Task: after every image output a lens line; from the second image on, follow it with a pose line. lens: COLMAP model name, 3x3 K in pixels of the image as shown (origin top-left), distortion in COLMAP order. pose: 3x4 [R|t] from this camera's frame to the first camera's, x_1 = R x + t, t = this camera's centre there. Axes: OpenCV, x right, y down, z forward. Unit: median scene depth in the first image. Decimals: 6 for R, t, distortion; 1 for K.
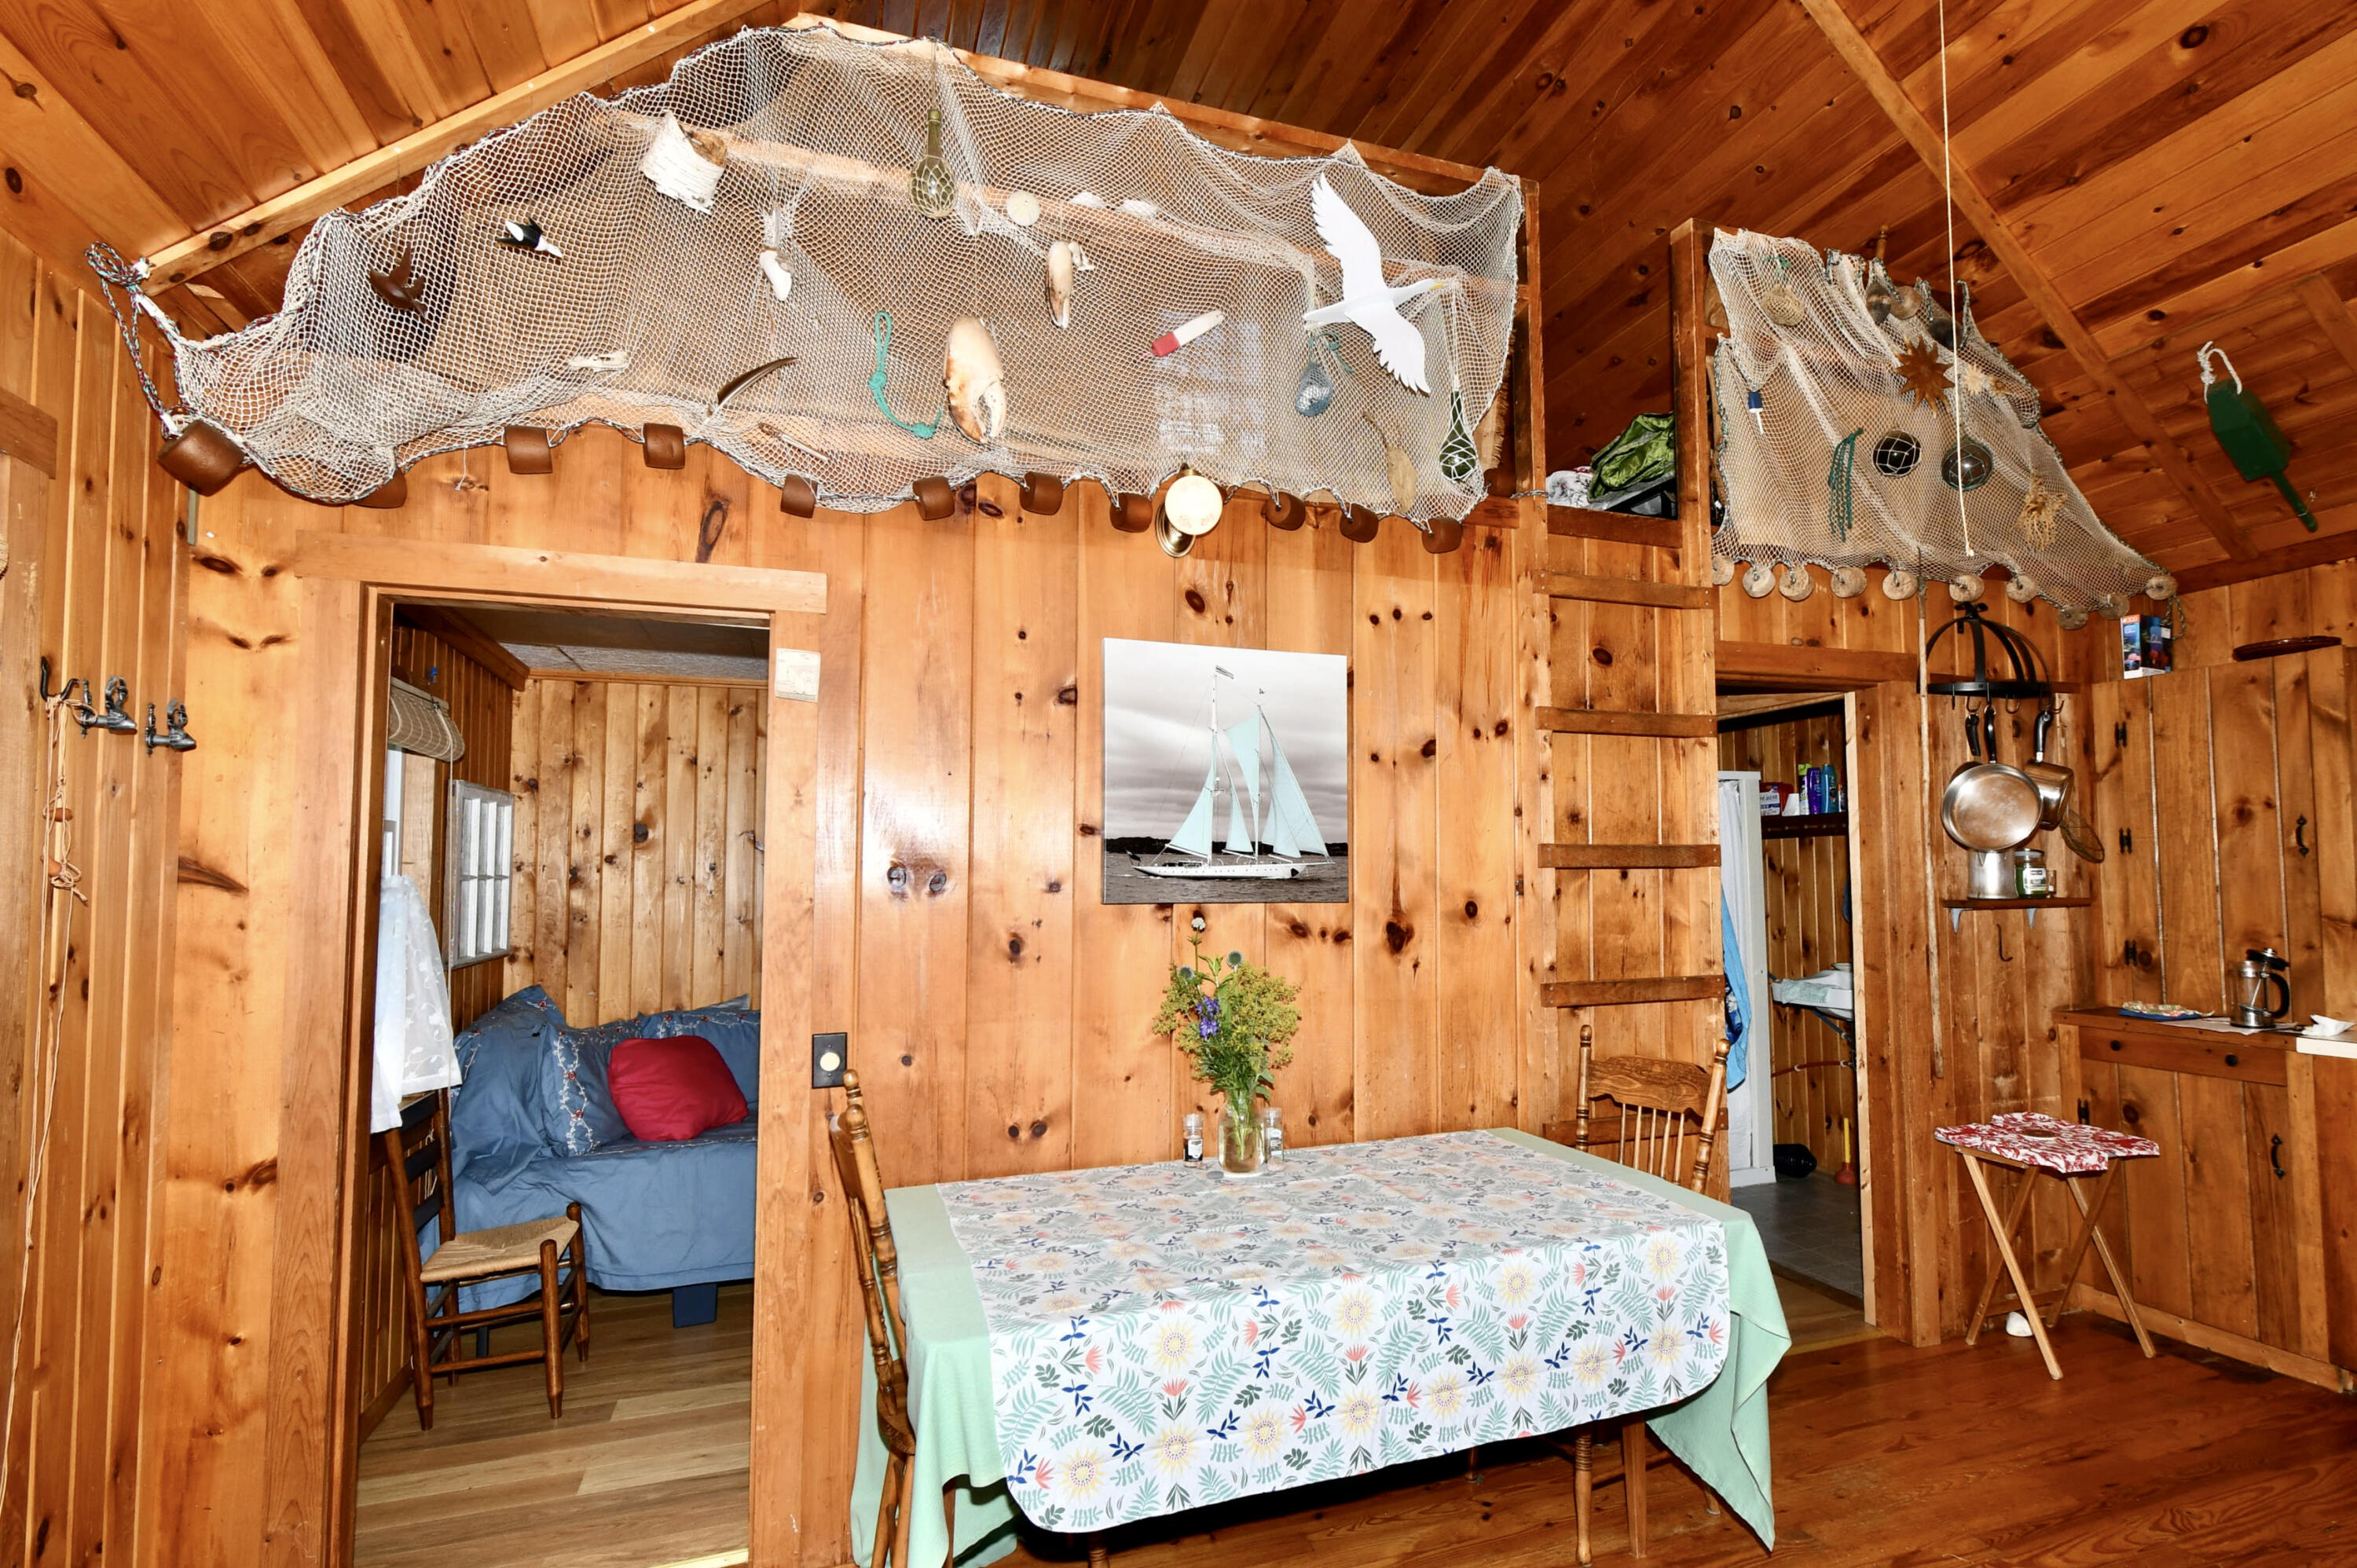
lens RADIAL K [[1242.1, 0, 1182.1], [0, 1242.1, 806.8], [0, 0, 1]] dist [0.001915, 0.000298]
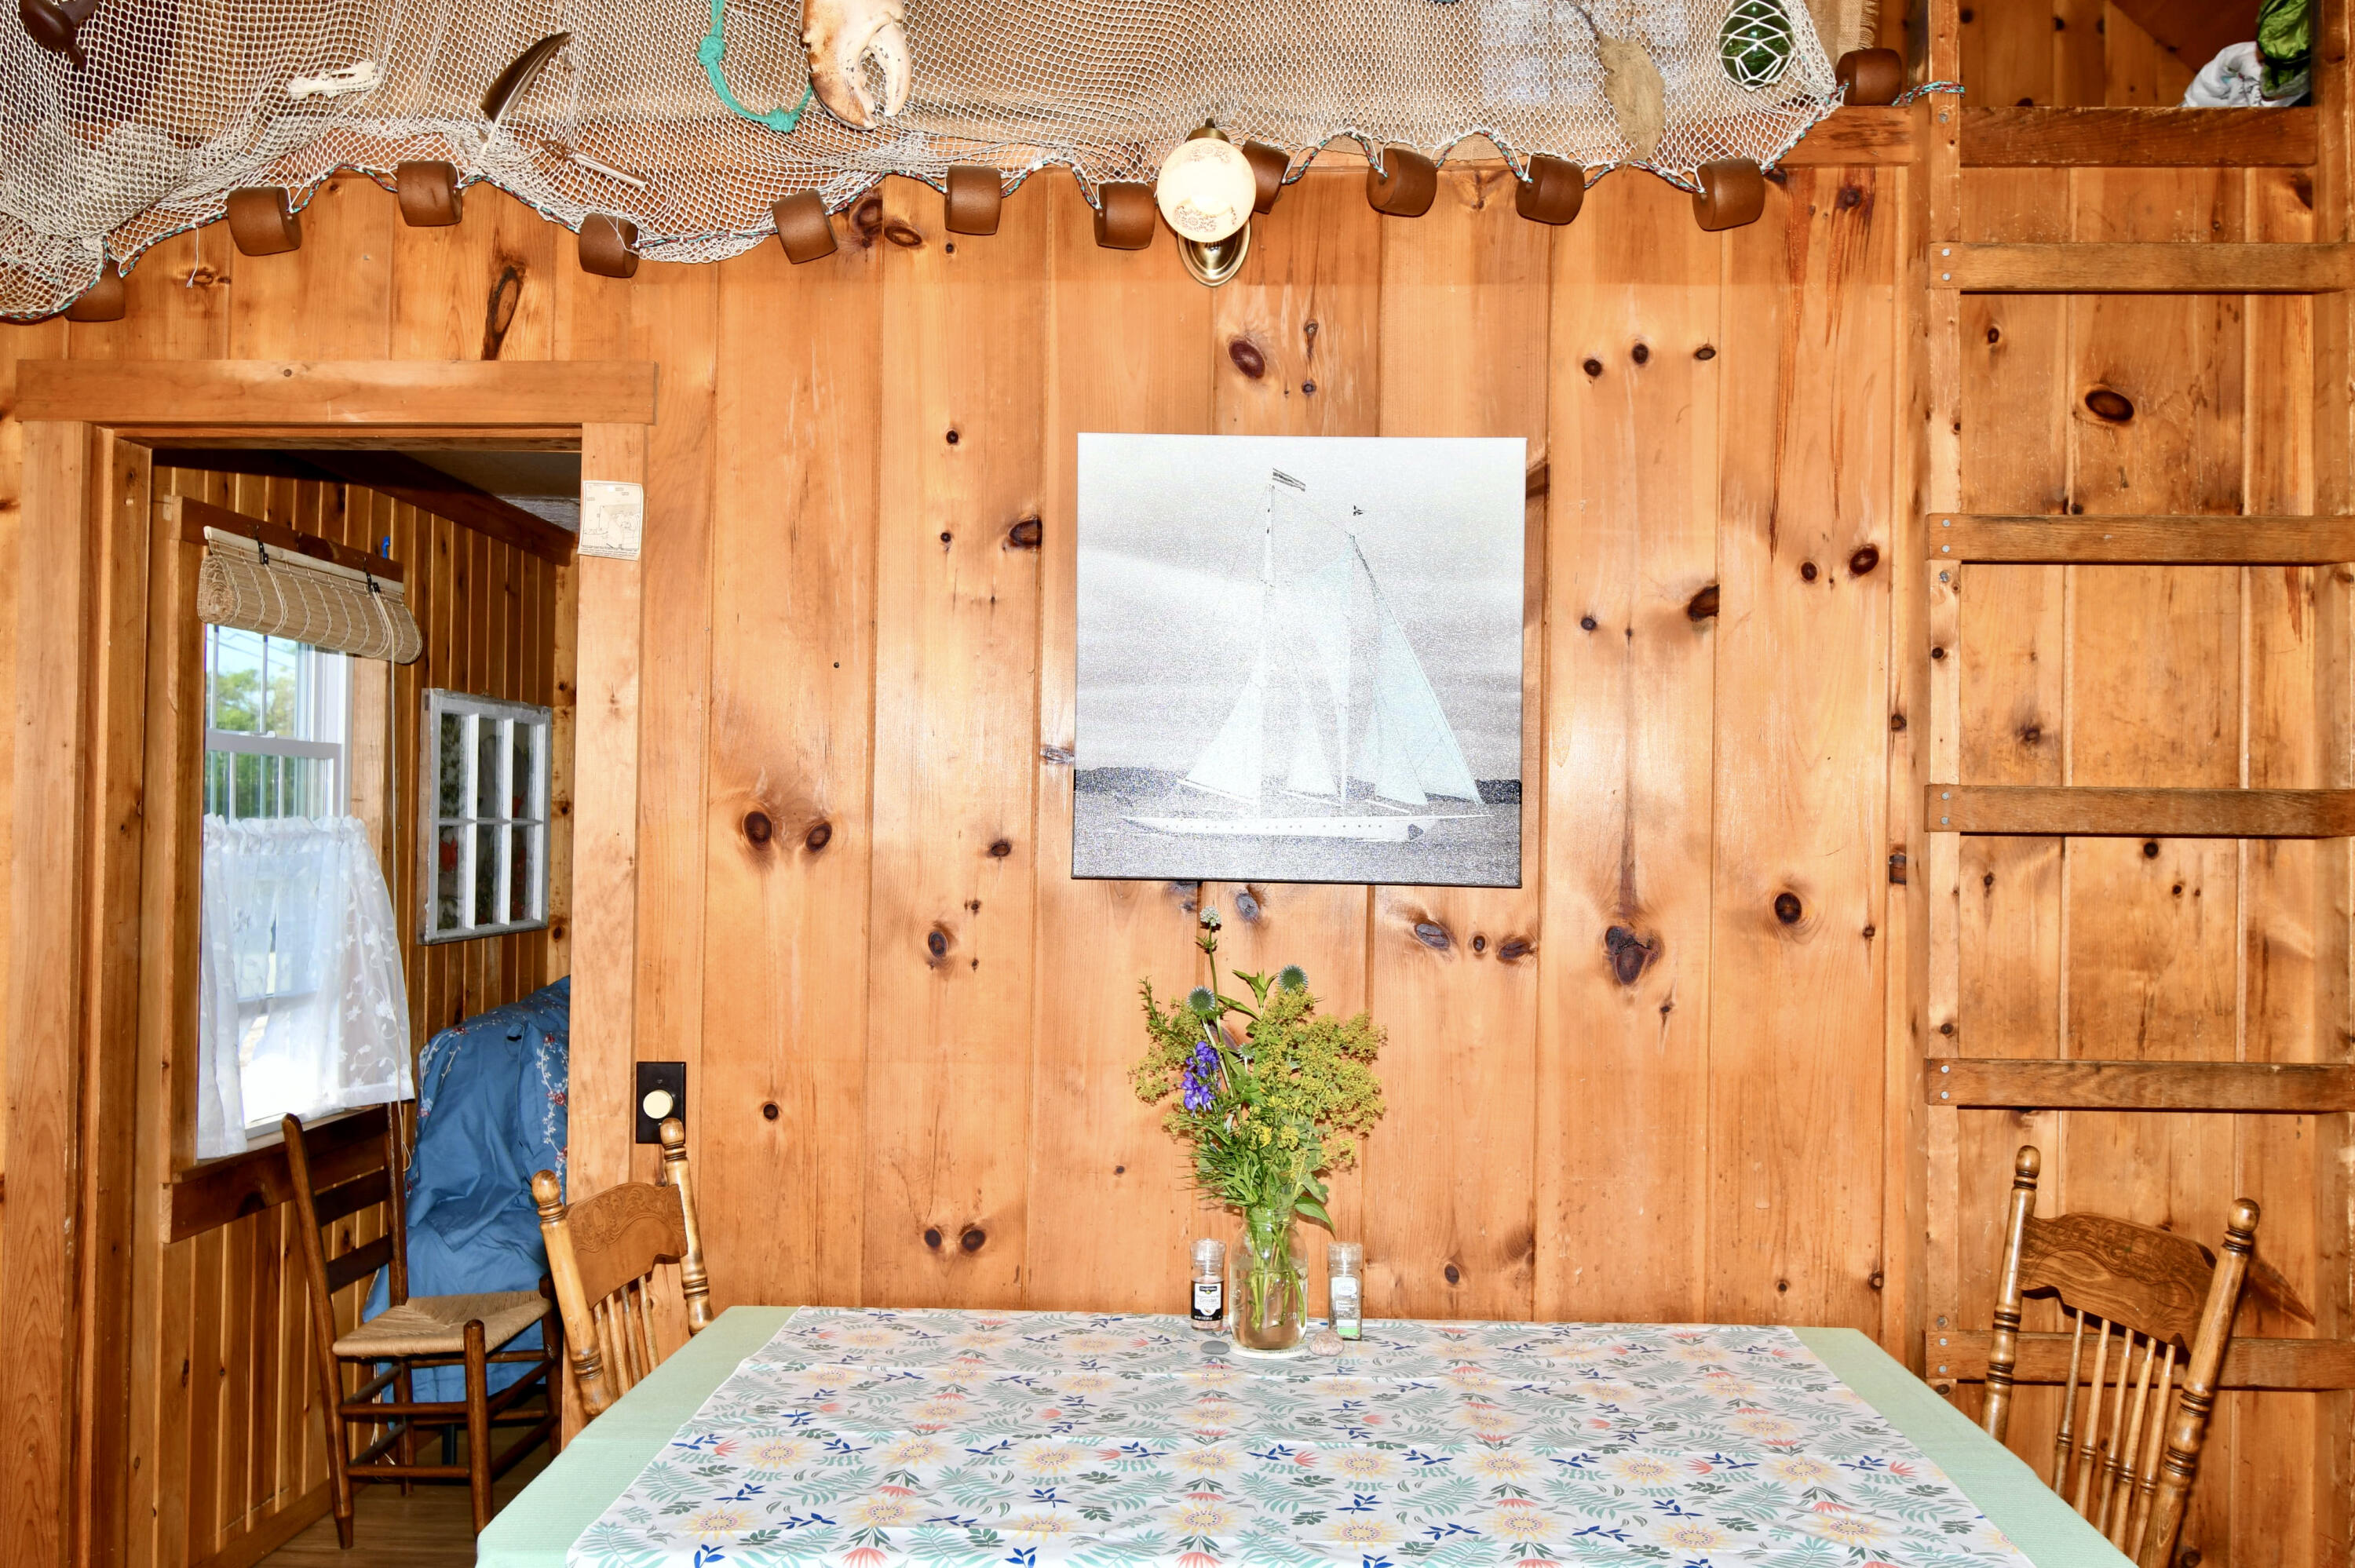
lens RADIAL K [[1912.2, 0, 1174.4], [0, 1912.2, 801.9], [0, 0, 1]] dist [0.002279, -0.009761]
pose [[0.913982, 0.010843, -0.405610, 0.342836], [0.004015, 0.999352, 0.035762, 0.008027], [0.405735, -0.034314, 0.913347, 0.169004]]
